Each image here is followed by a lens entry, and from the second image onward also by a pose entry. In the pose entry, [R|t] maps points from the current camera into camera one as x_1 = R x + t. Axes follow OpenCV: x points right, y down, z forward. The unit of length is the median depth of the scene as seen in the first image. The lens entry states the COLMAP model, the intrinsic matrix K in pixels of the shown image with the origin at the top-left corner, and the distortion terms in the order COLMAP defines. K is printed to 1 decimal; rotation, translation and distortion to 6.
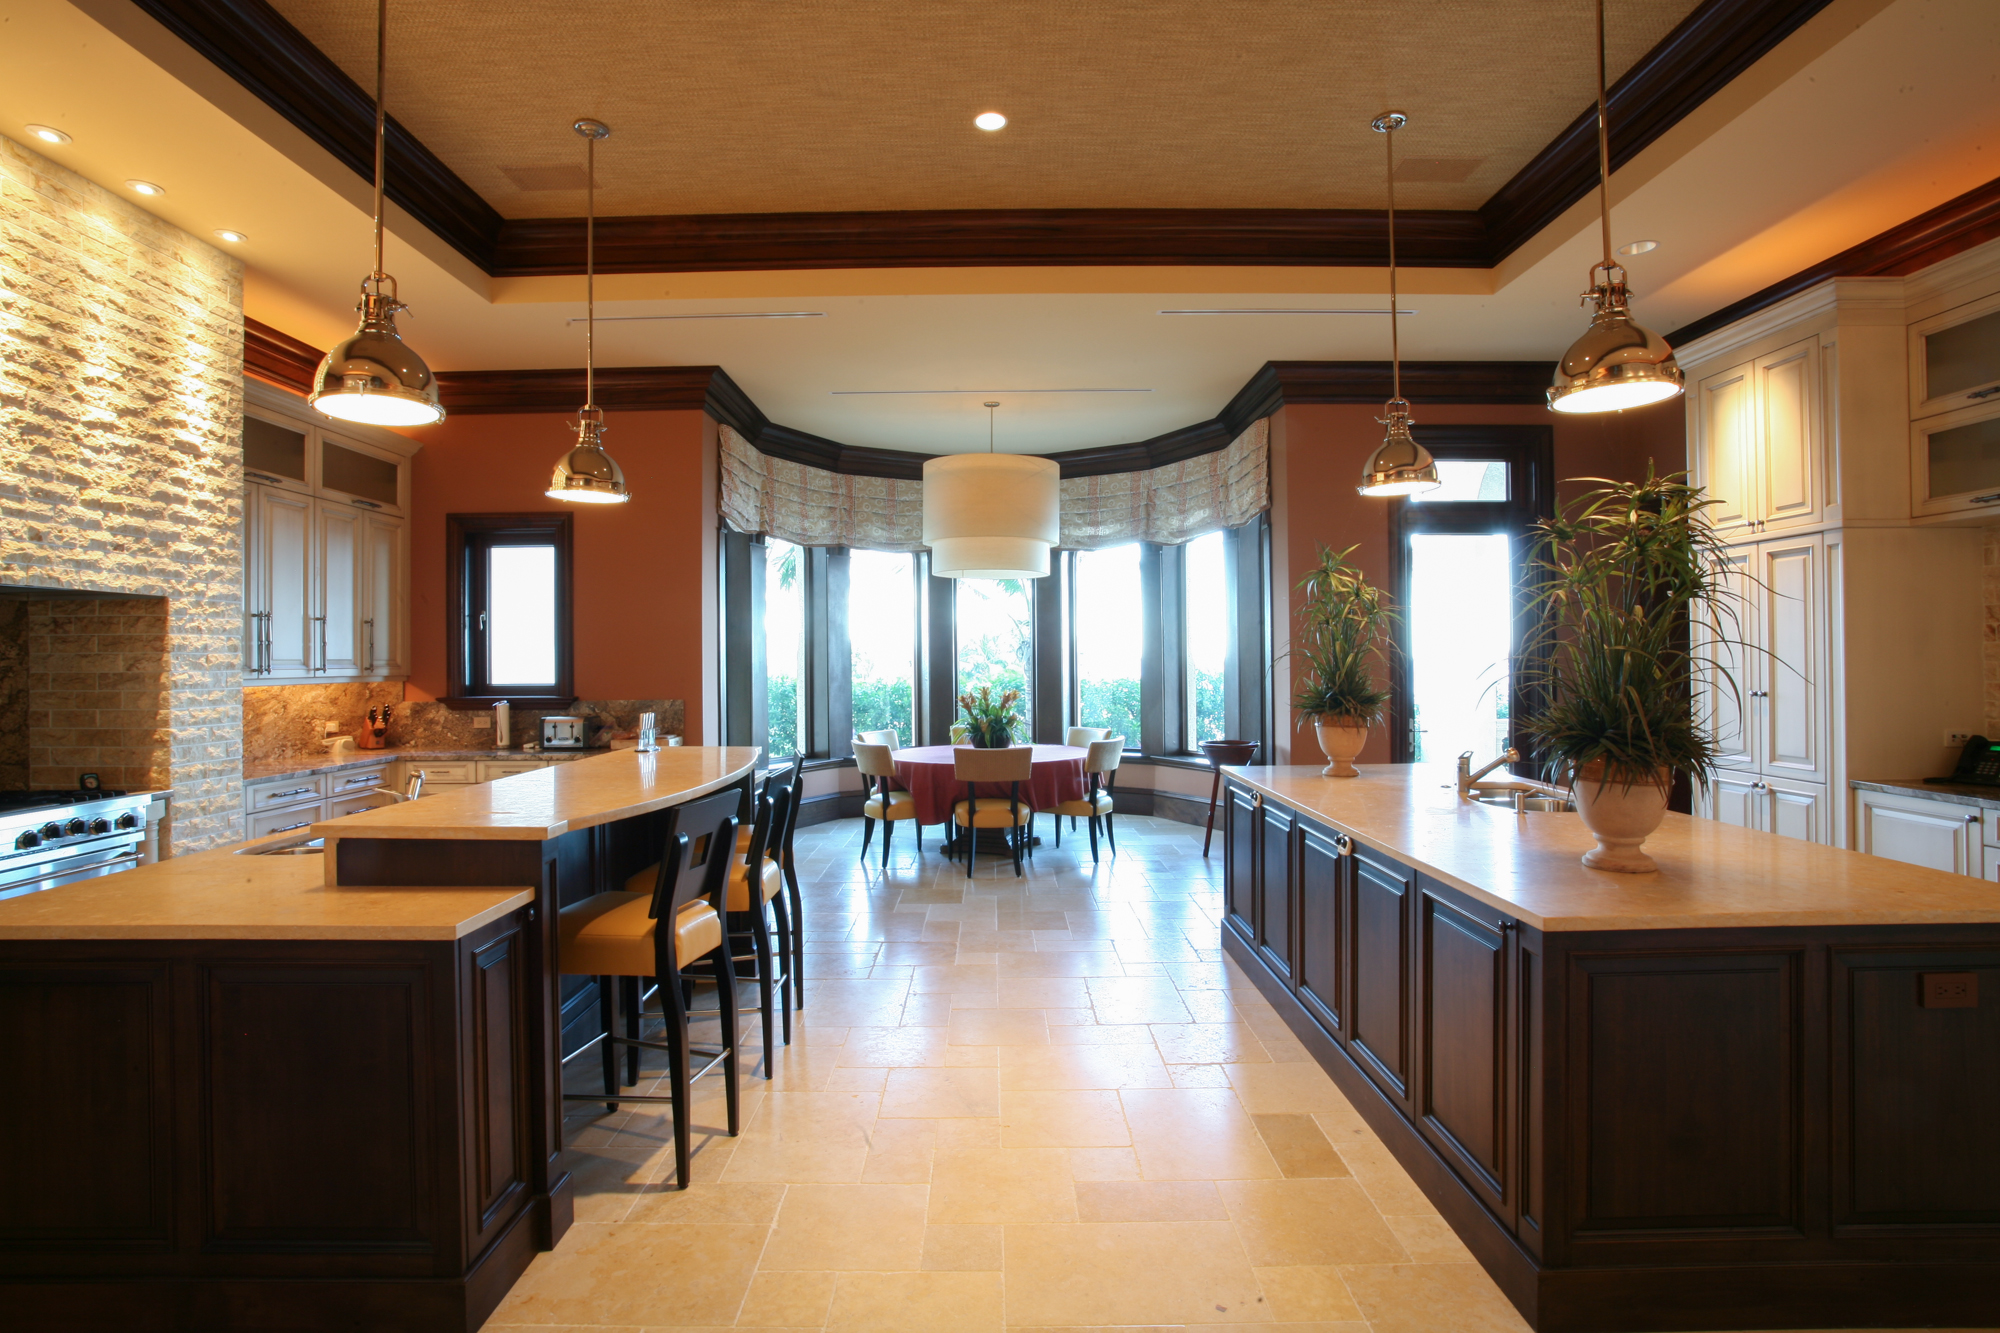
lens RADIAL K [[976.5, 0, 996.5], [0, 976.5, 659.4], [0, 0, 1]] dist [-0.000146, 0.000037]
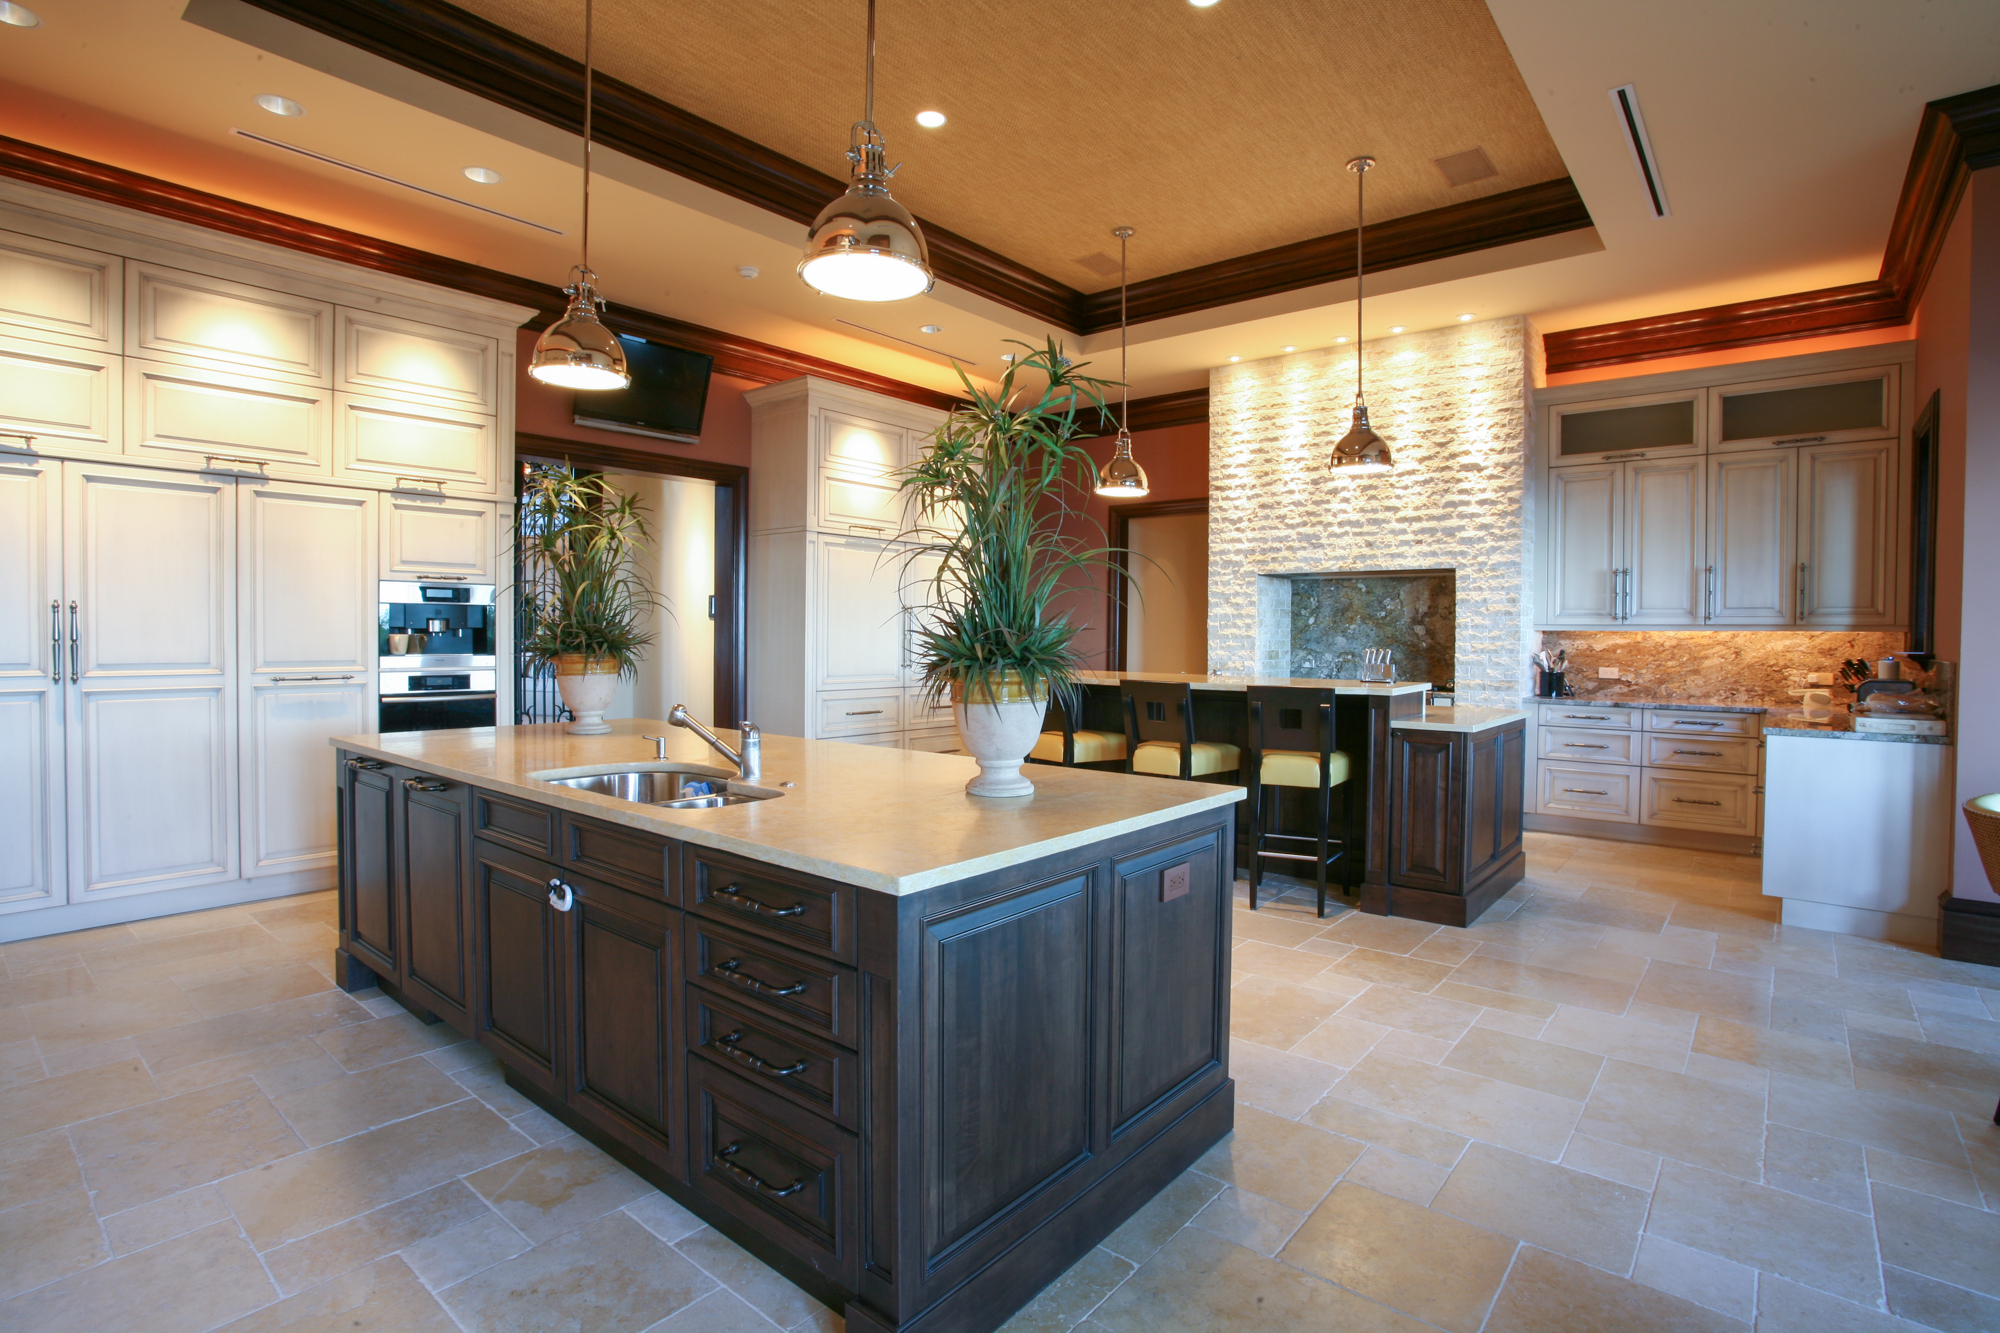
lens RADIAL K [[976.5, 0, 995.6], [0, 976.5, 654.8], [0, 0, 1]] dist [-0.000146, 0.000037]
pose [[-0.633202, 0.019951, -0.773729, 0.805218], [-0.003683, 0.999579, 0.028788, 0.030834], [0.773978, 0.021078, -0.632862, 1.408619]]
